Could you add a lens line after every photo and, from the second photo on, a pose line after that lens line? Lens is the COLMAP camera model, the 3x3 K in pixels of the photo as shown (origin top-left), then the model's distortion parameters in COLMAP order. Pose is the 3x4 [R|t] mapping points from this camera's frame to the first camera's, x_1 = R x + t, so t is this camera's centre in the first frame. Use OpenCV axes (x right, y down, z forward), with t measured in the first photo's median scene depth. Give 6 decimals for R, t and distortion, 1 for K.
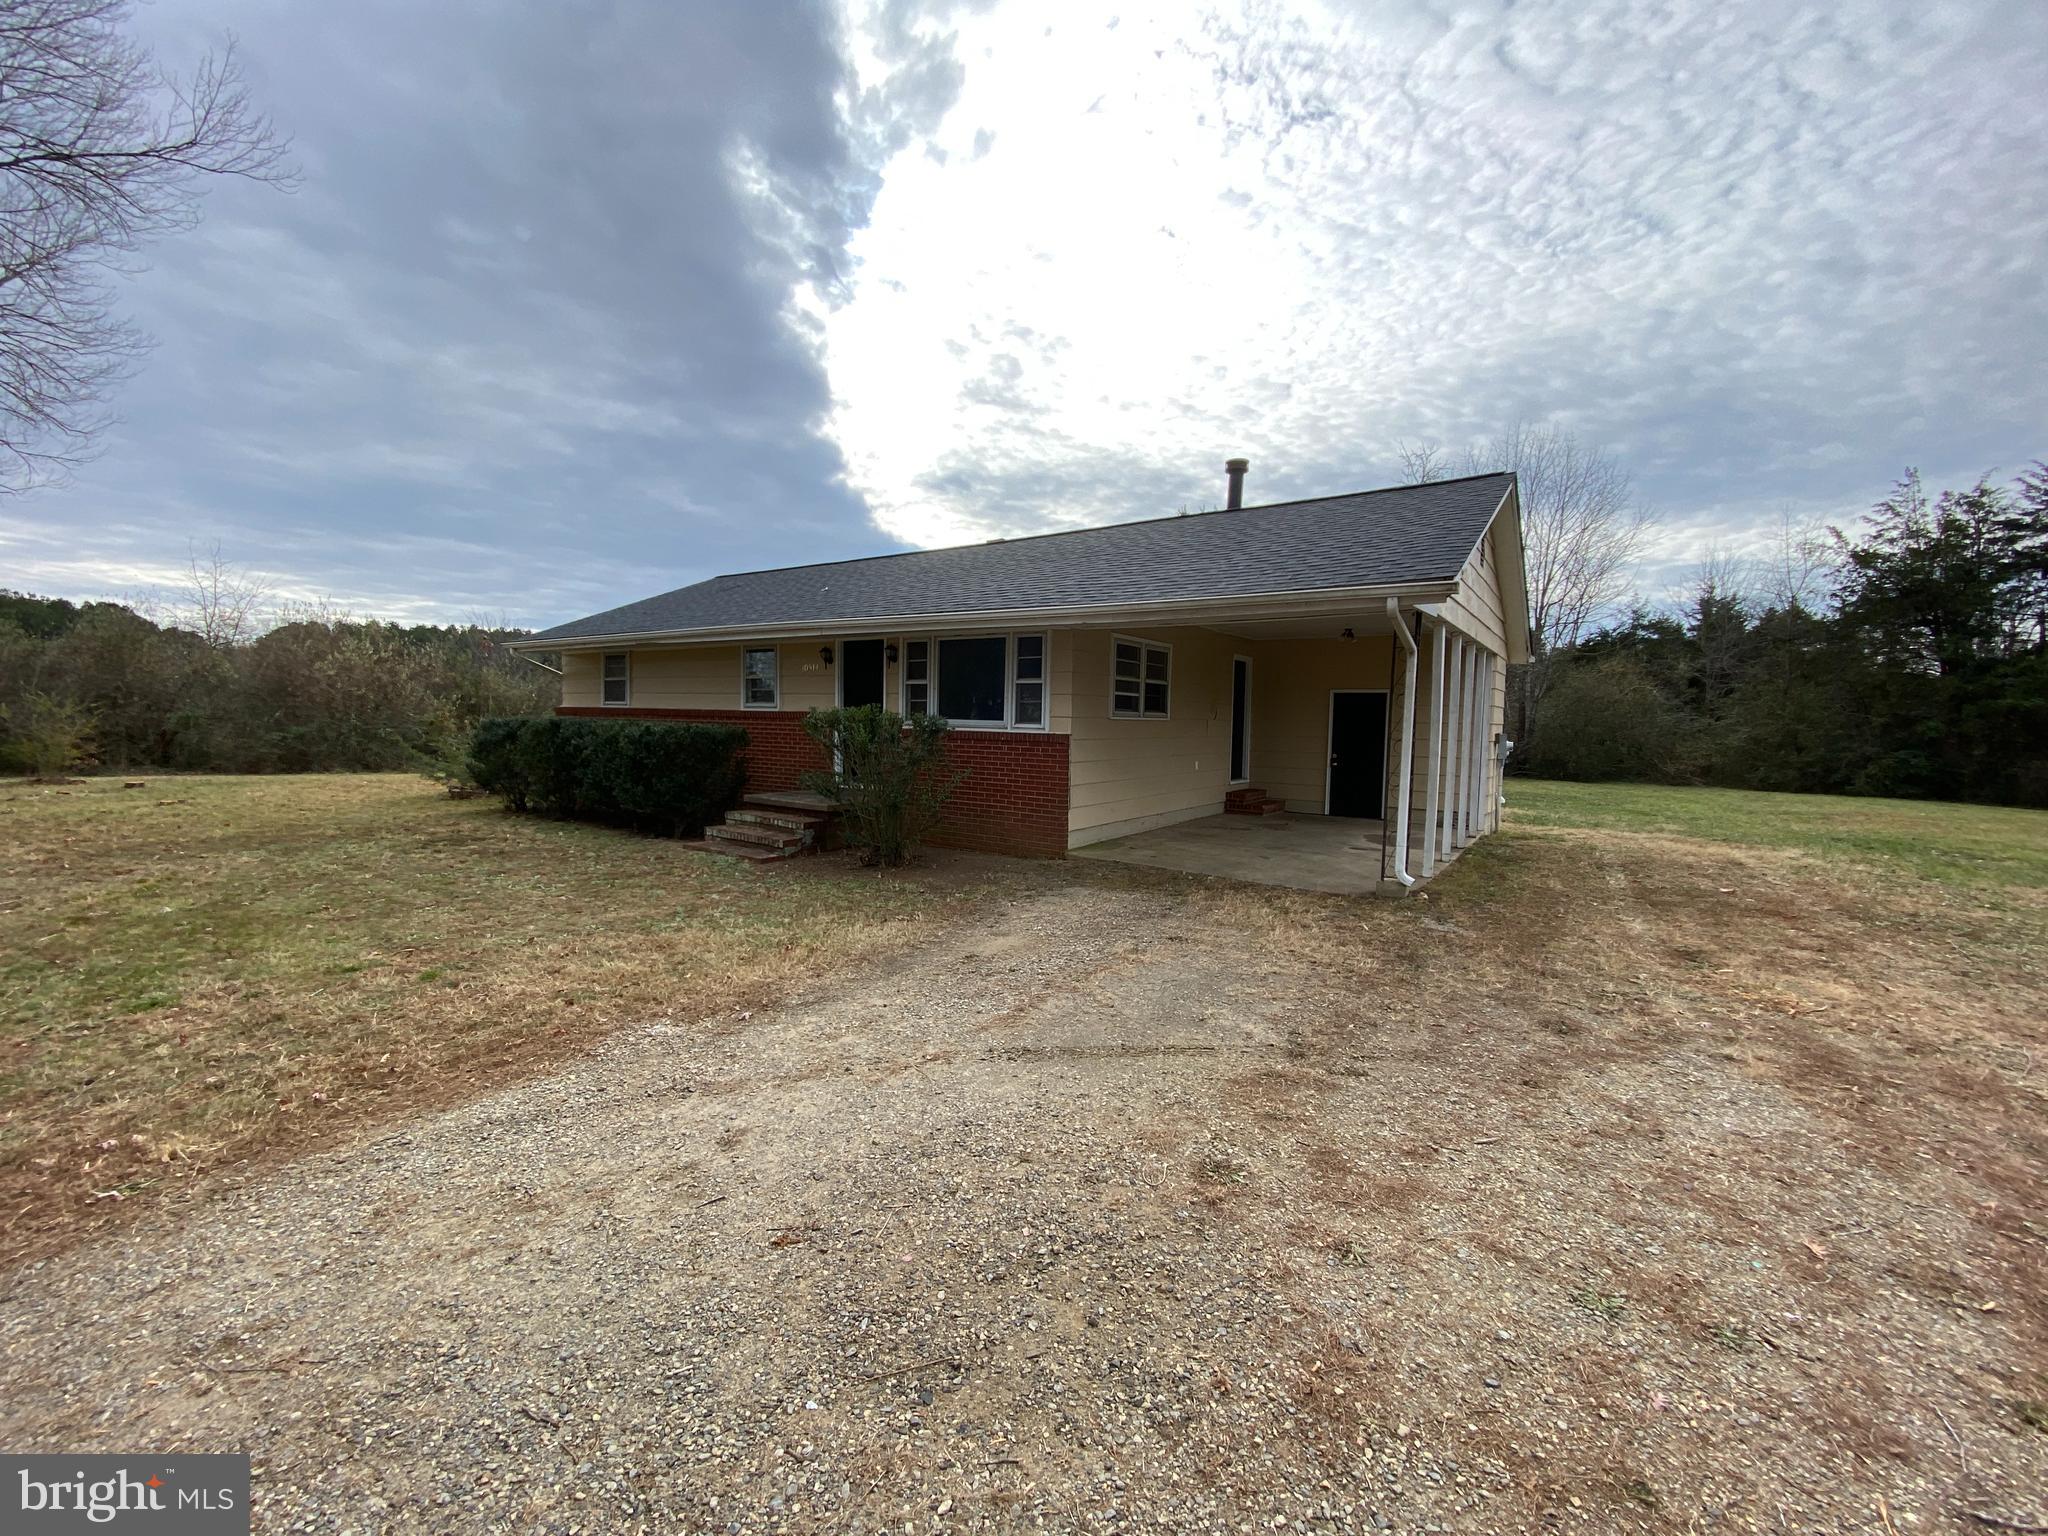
lens RADIAL K [[831.7, 0, 1022.6], [0, 831.7, 770.0], [0, 0, 1]] dist [0.002528, -0.010327]
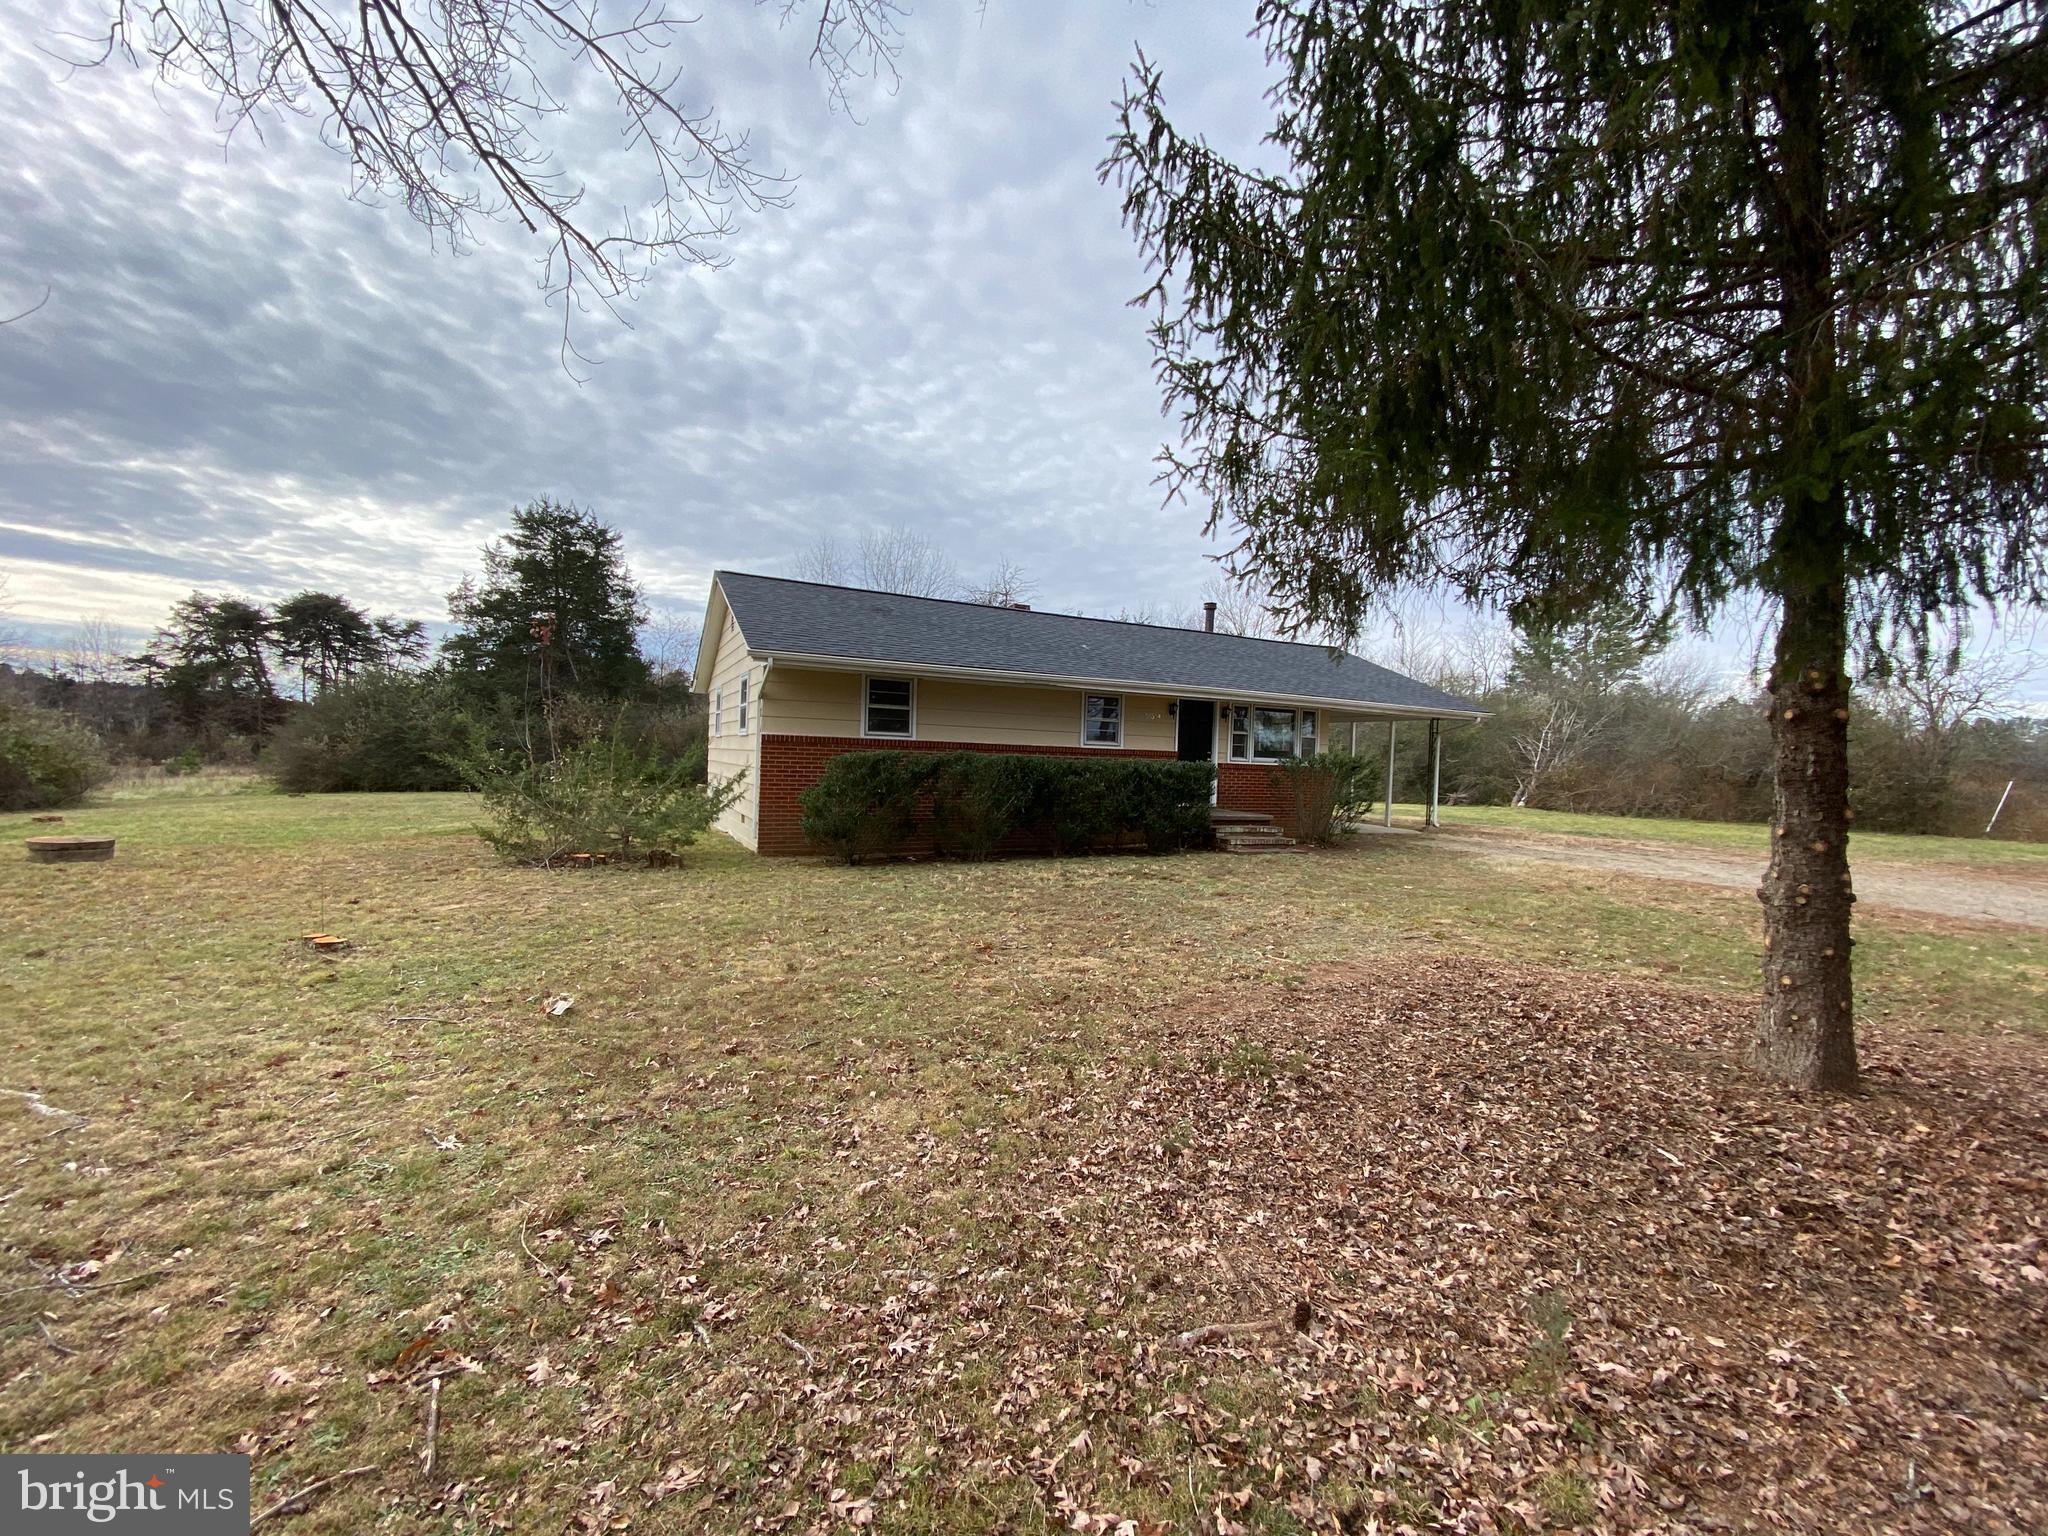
lens RADIAL K [[831.7, 0, 1021.7], [0, 831.7, 766.4], [0, 0, 1]] dist [0.002528, -0.010327]
pose [[0.475207, -0.021406, 0.879614, -1.472792], [0.029800, 0.999522, 0.008225, -0.059327], [-0.879369, 0.022304, 0.475617, 0.538092]]
